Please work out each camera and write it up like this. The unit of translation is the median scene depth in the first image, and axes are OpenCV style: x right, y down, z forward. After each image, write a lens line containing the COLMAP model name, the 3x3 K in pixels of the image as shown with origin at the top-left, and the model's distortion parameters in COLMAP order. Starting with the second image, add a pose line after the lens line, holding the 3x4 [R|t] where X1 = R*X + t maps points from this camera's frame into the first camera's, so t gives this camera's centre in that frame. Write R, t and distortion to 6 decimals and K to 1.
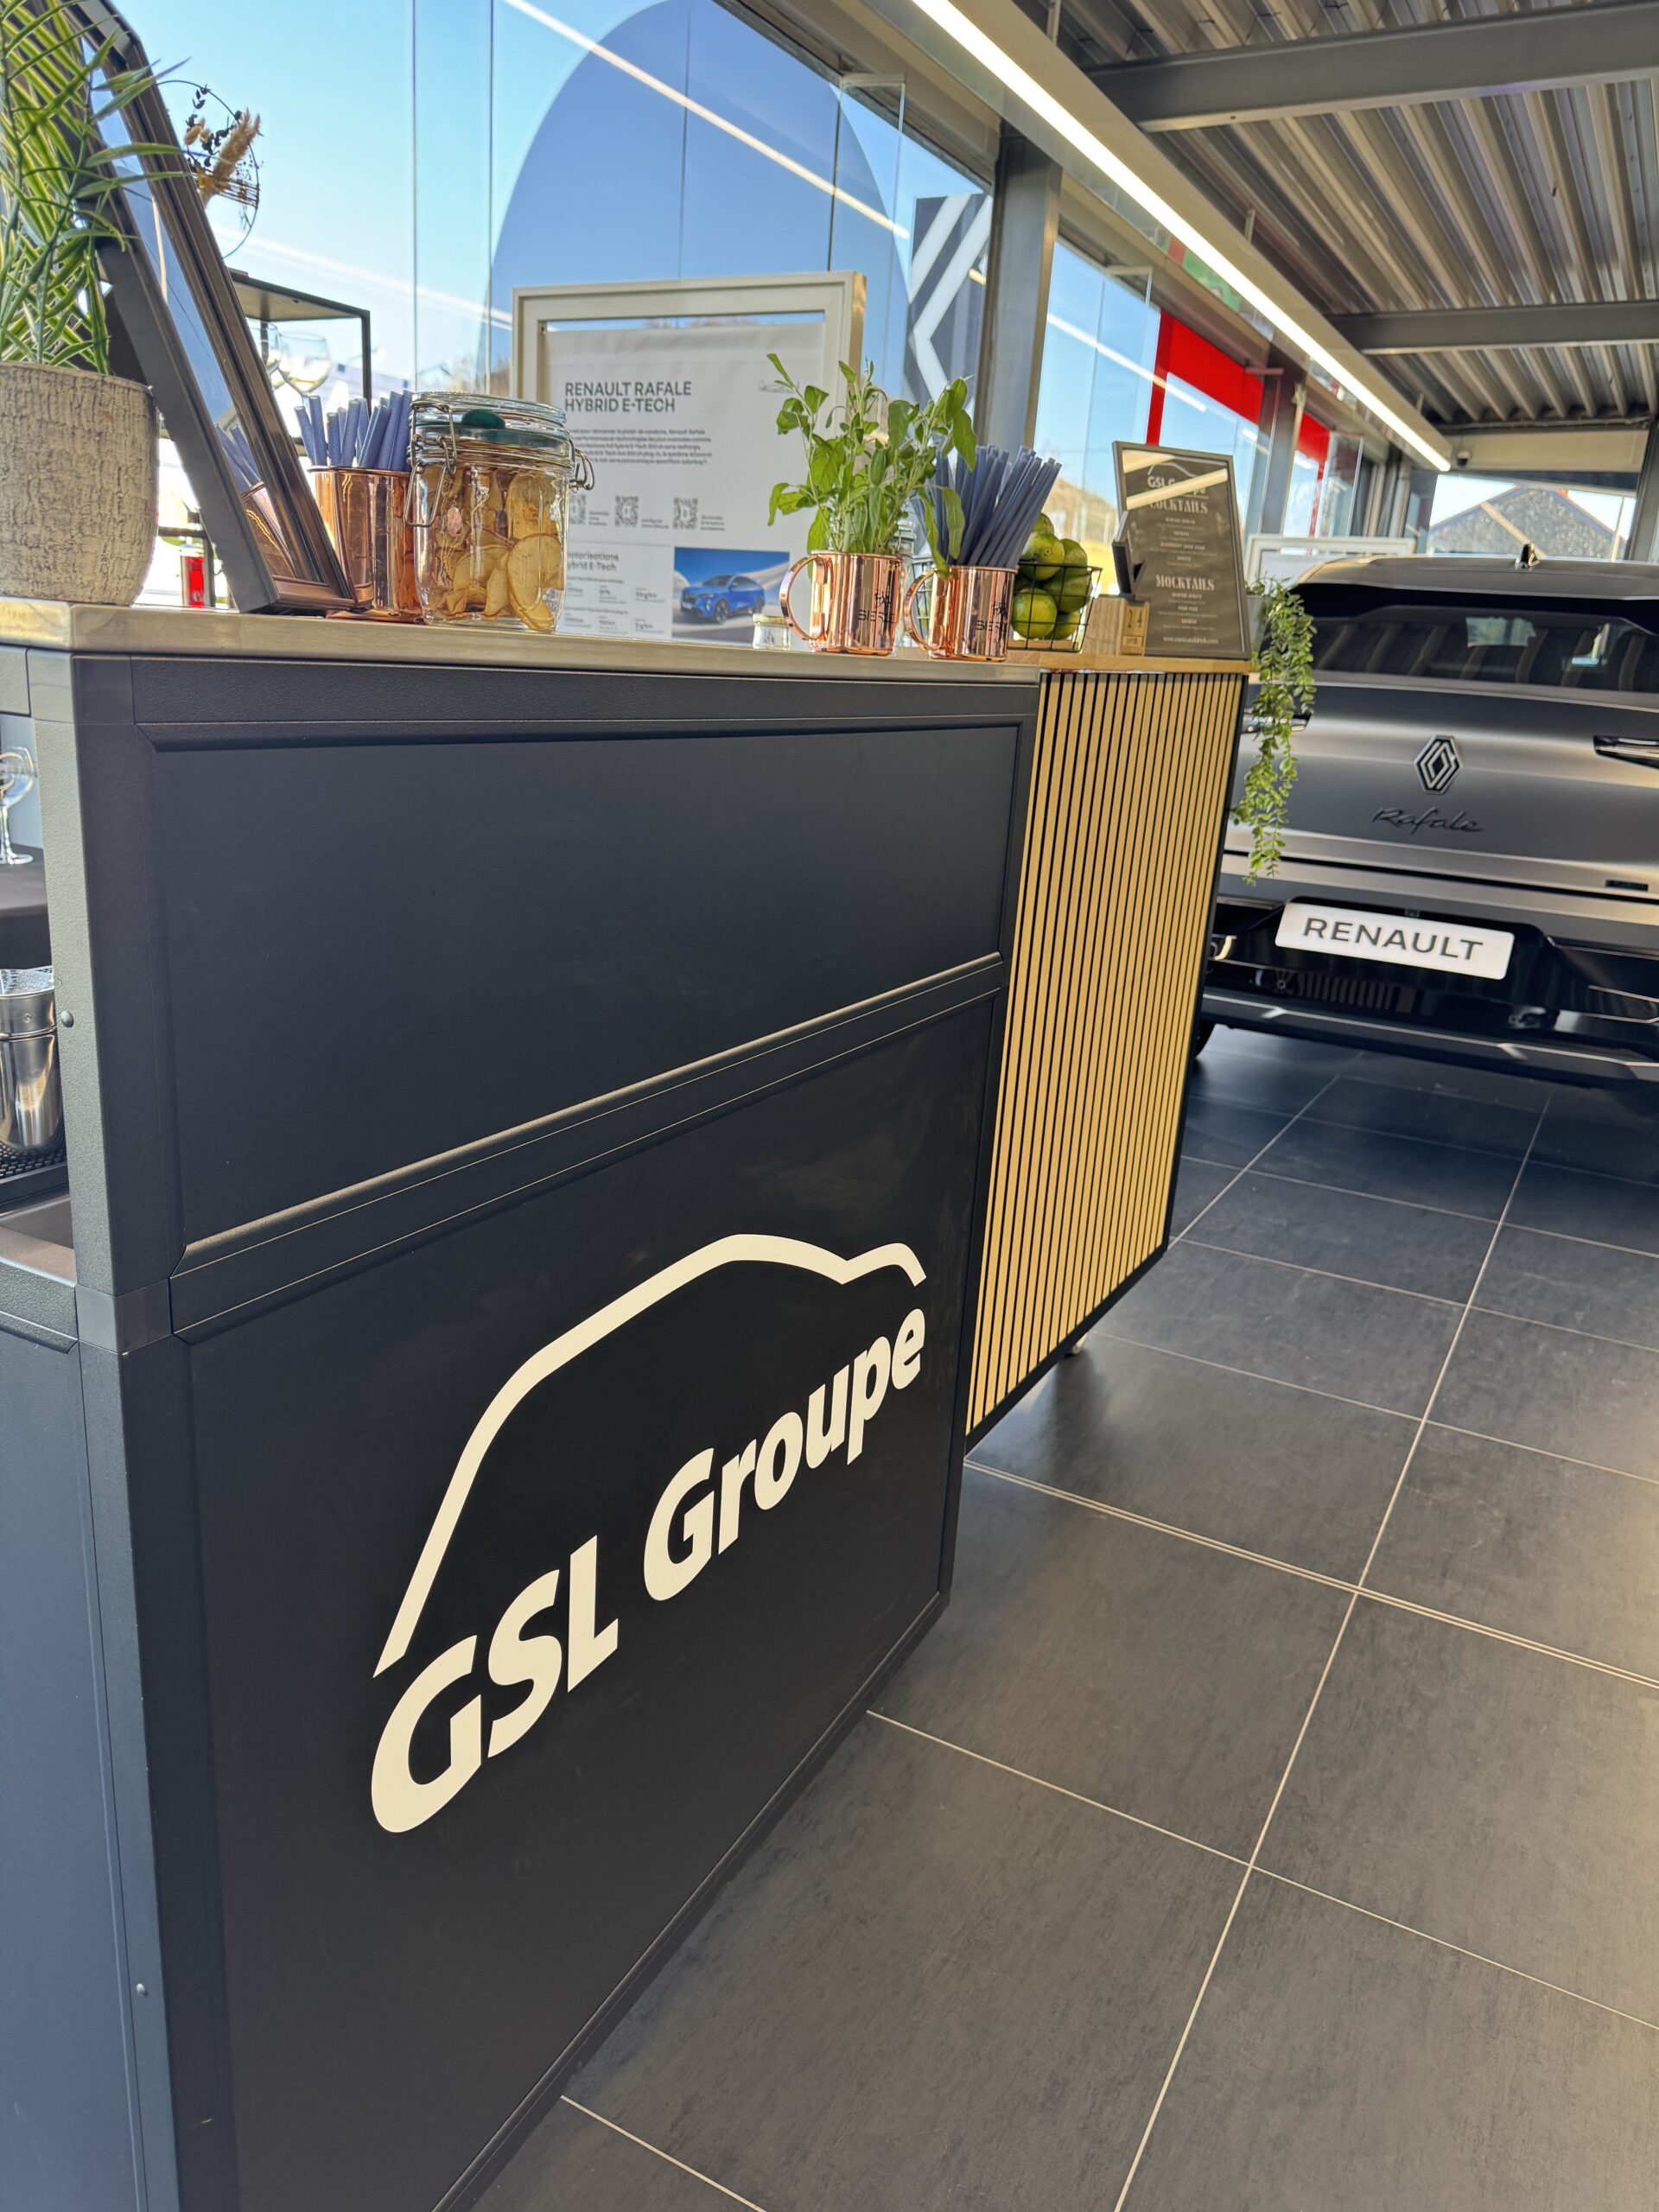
lens RADIAL K [[1580.0, 0, 839.1], [0, 1580.0, 1092.3], [0, 0, 1]] dist [0.032737, -0.035696]
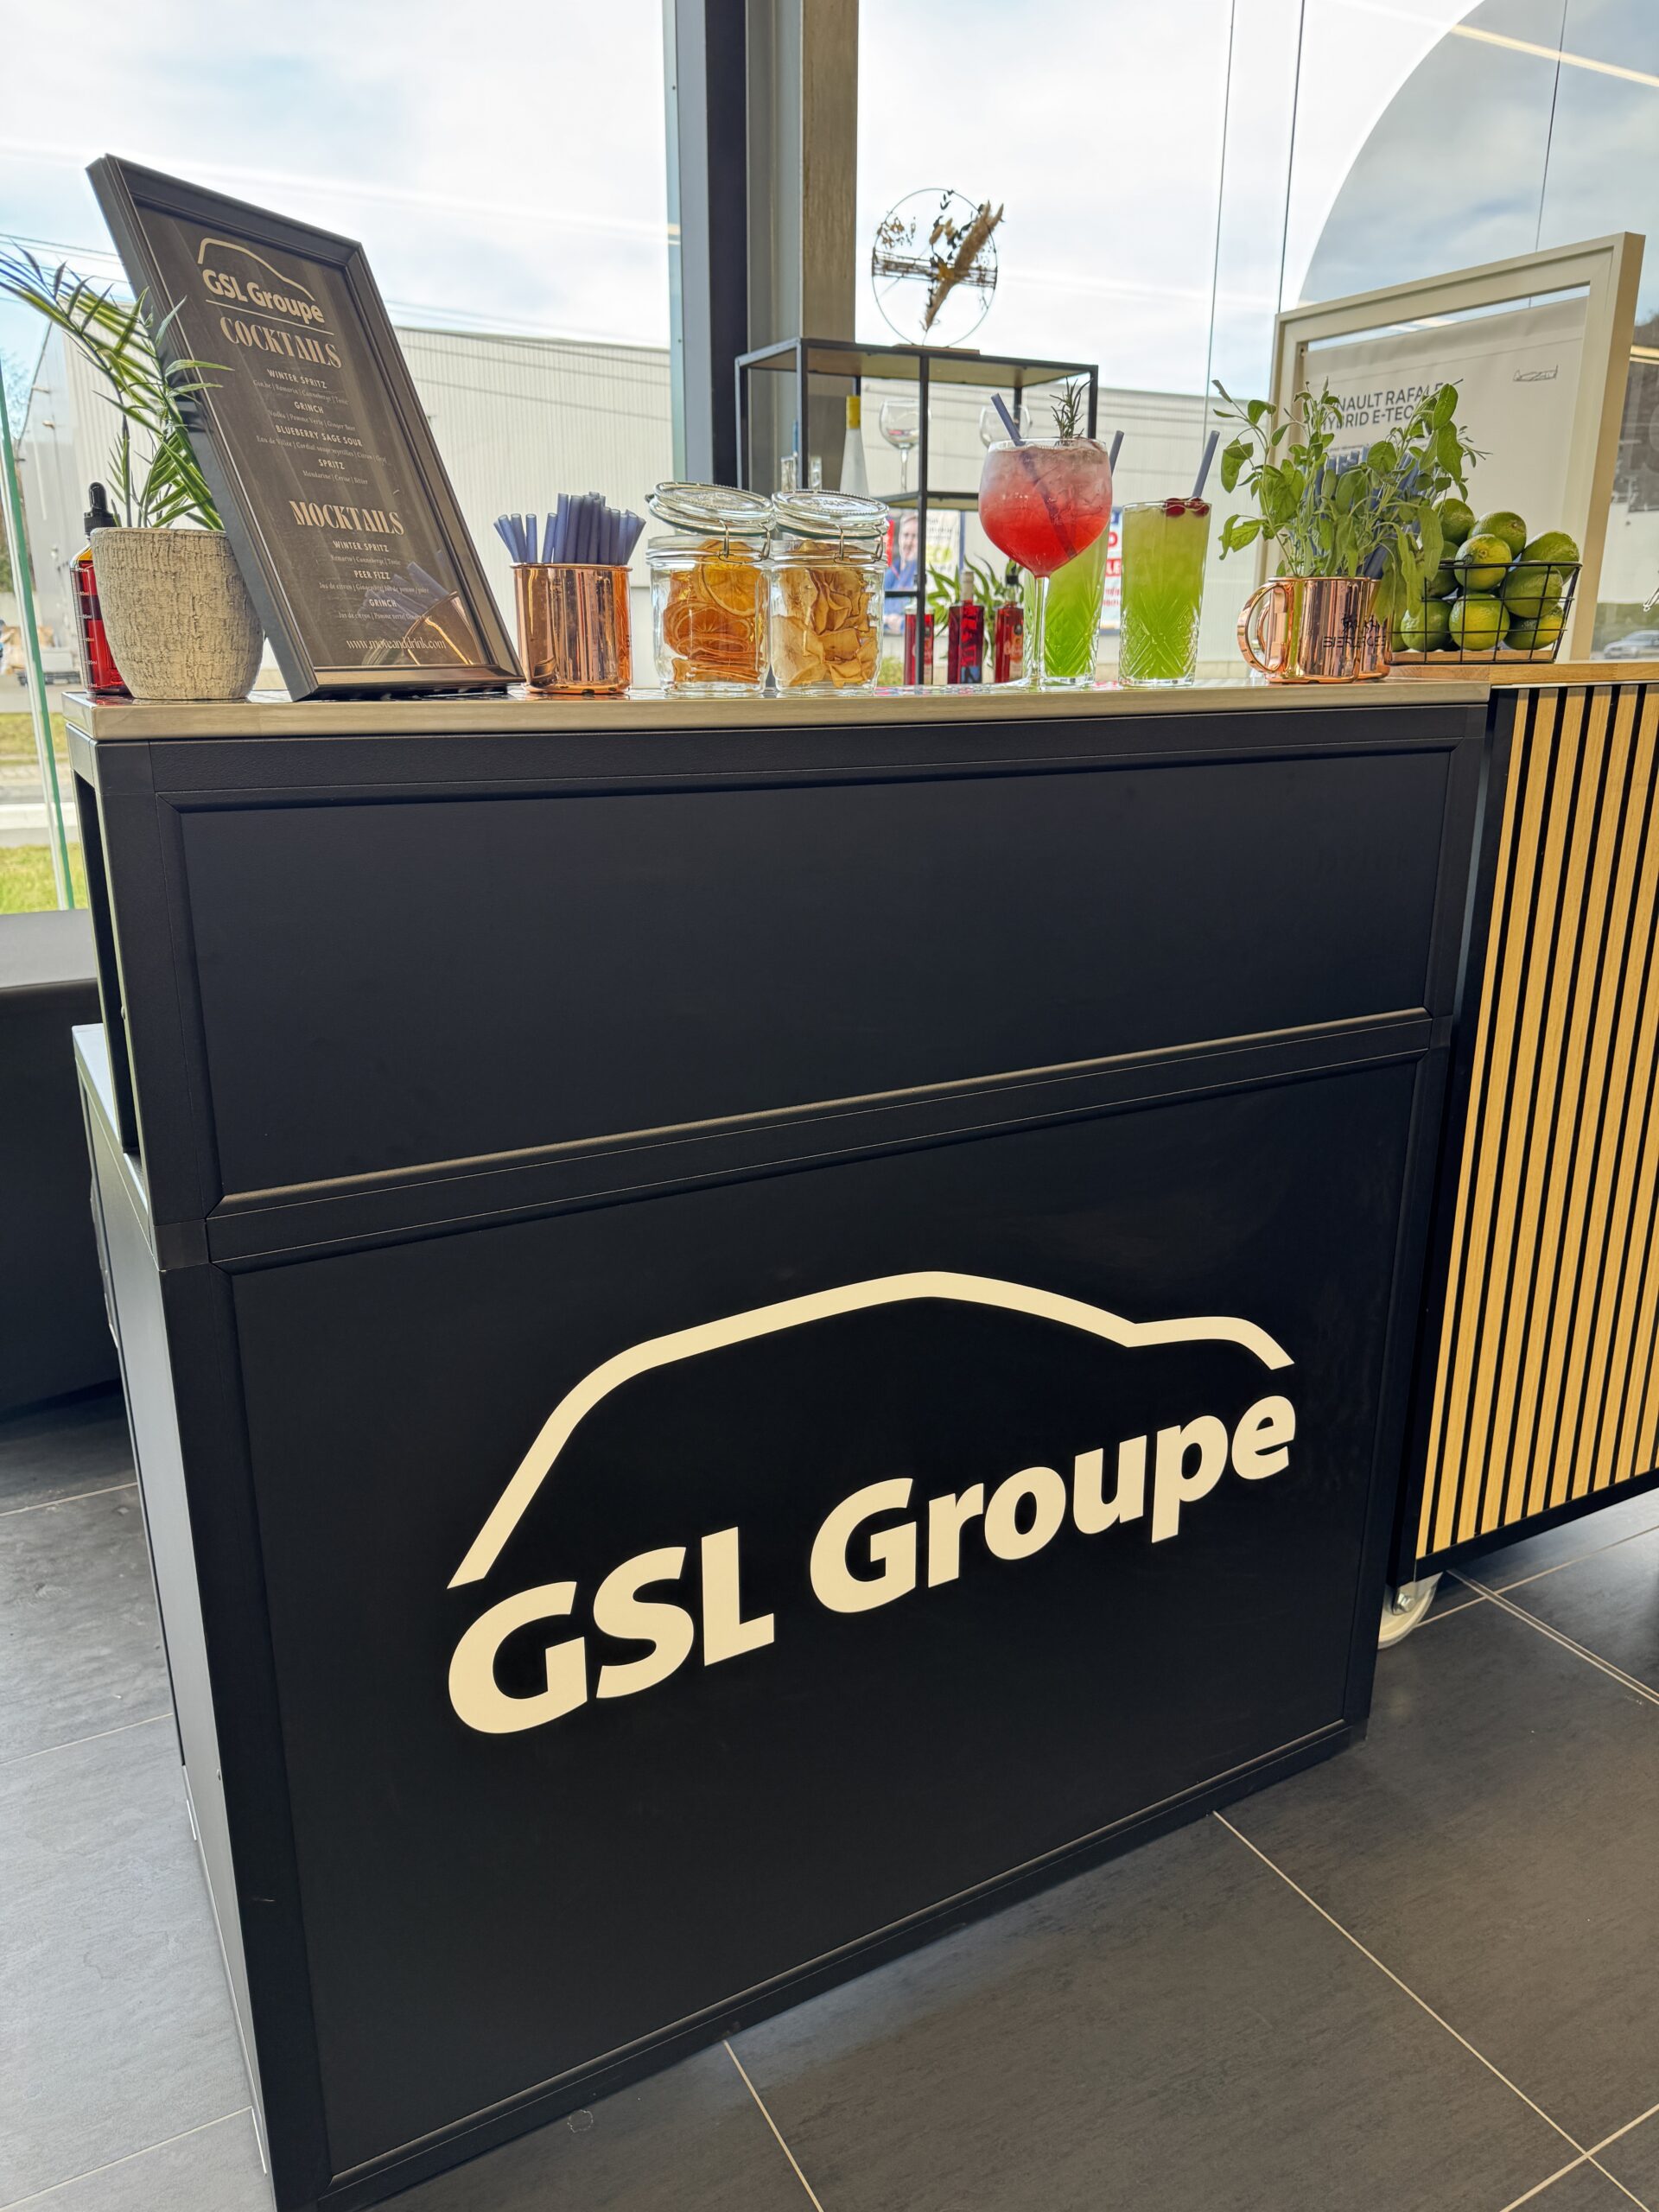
lens RADIAL K [[1580.0, 0, 814.4], [0, 1580.0, 1088.8], [0, 0, 1]] dist [0.032737, -0.035696]
pose [[0.834187, 0.091111, -0.543904, 0.379731], [-0.100348, 0.994871, 0.012749, -0.029200], [0.542276, 0.043944, 0.839051, 0.100374]]
